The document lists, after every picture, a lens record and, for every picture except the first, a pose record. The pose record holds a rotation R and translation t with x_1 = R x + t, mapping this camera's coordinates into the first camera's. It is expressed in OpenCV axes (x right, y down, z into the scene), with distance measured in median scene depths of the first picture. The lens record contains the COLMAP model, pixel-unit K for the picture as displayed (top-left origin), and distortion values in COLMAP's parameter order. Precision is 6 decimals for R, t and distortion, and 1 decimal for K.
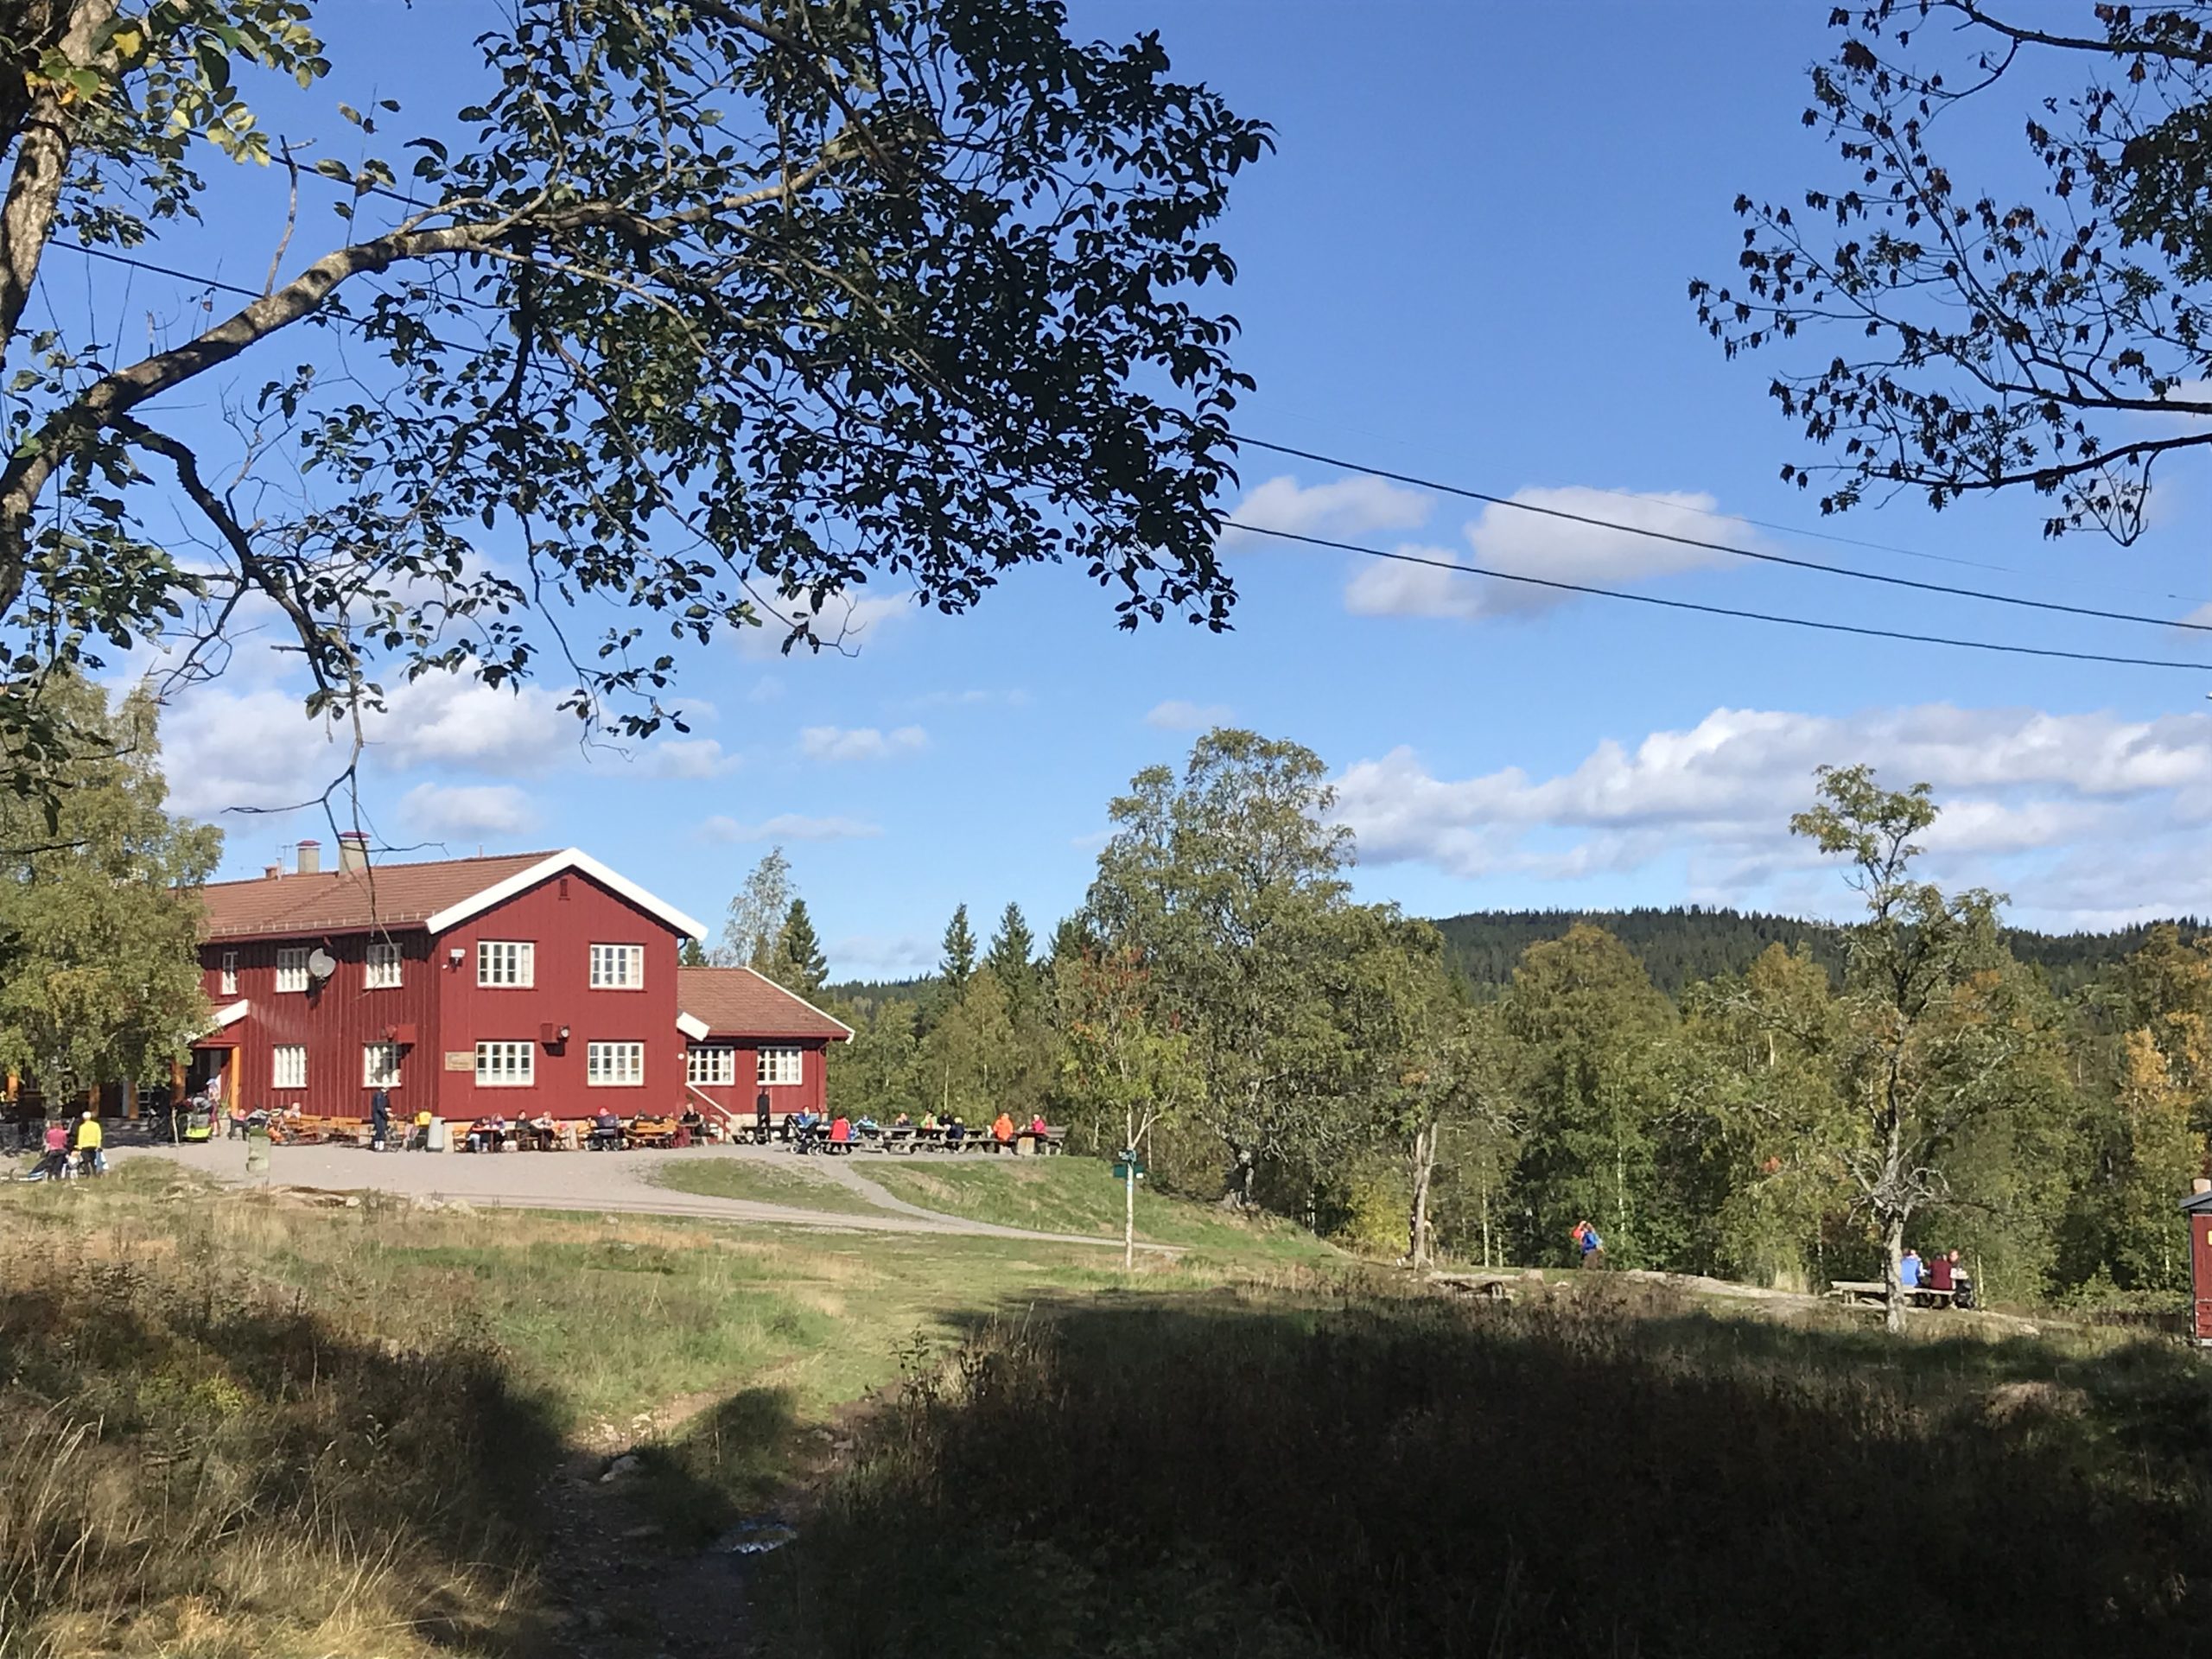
lens RADIAL K [[3872.4, 0, 1106.0], [0, 3872.4, 829.5], [0, 0, 1]] dist [0.522051, -3.561808]
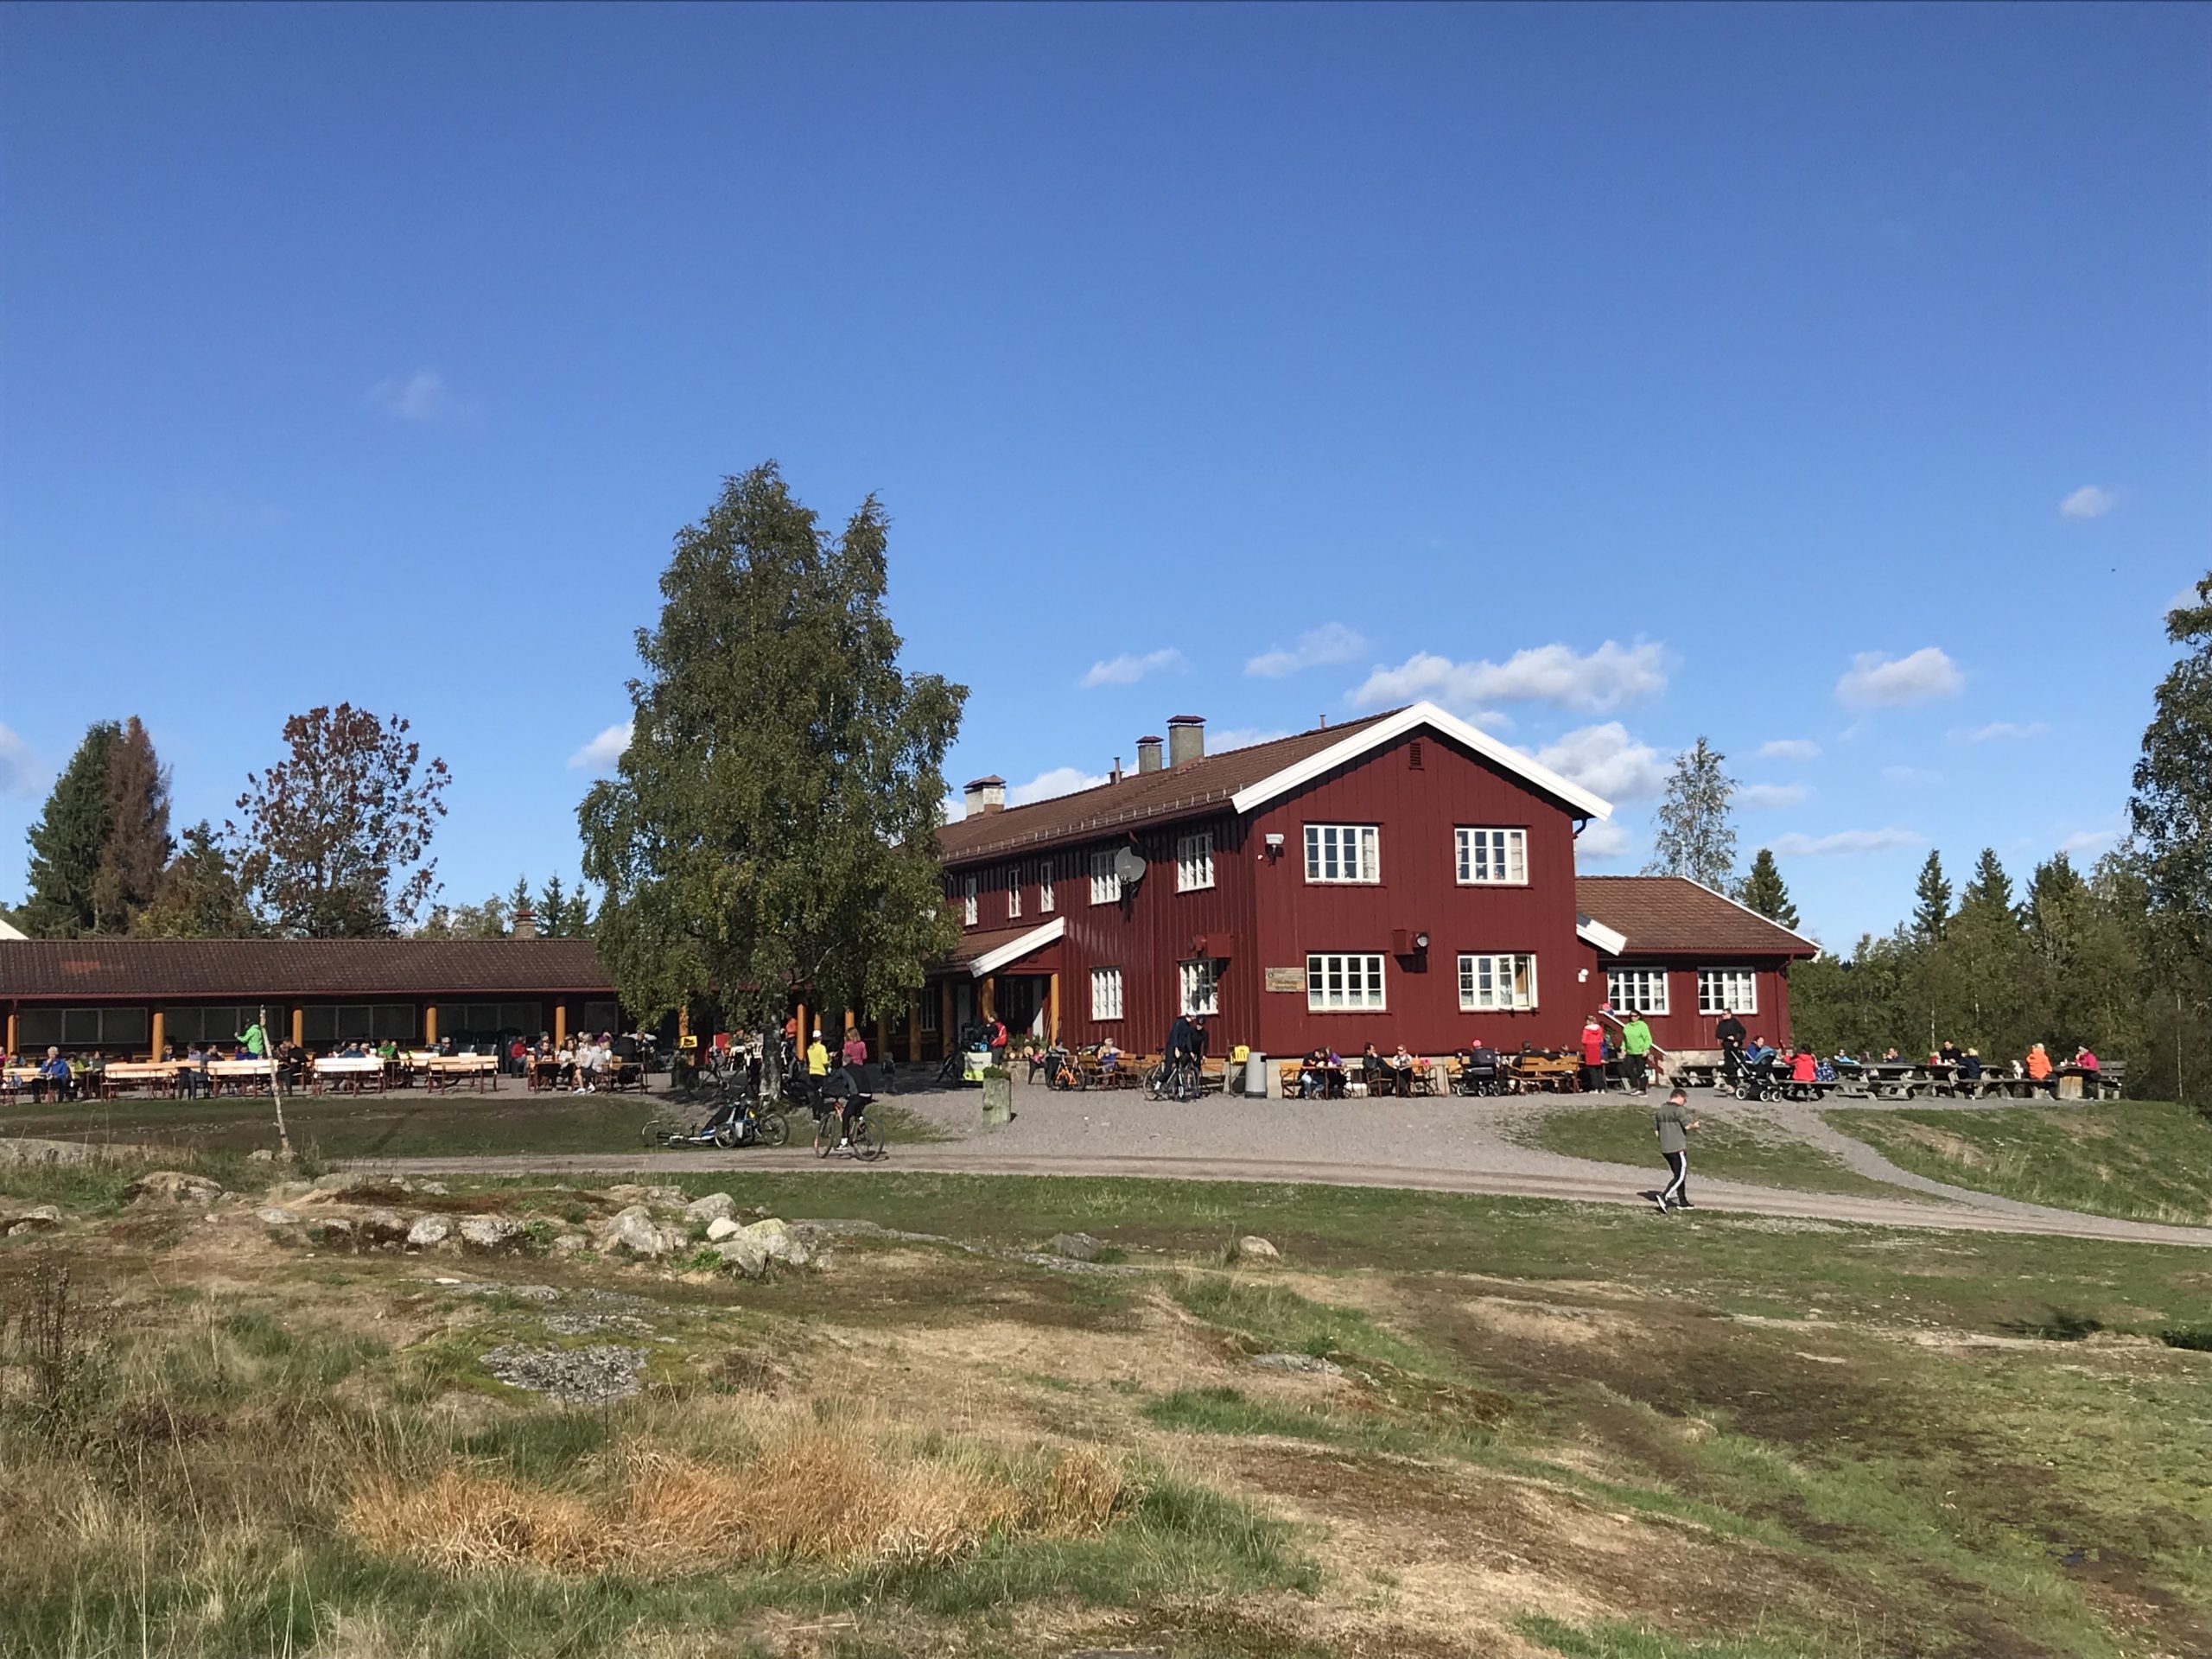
lens RADIAL K [[2254.1, 0, 1106.0], [0, 2254.1, 829.5], [0, 0, 1]] dist [-0.004898, -0.011084]
pose [[0.929166, -0.051960, -0.365993, -0.033628], [0.038148, 0.998264, -0.044875, 0.047079], [0.367689, 0.027734, 0.929535, 0.562798]]
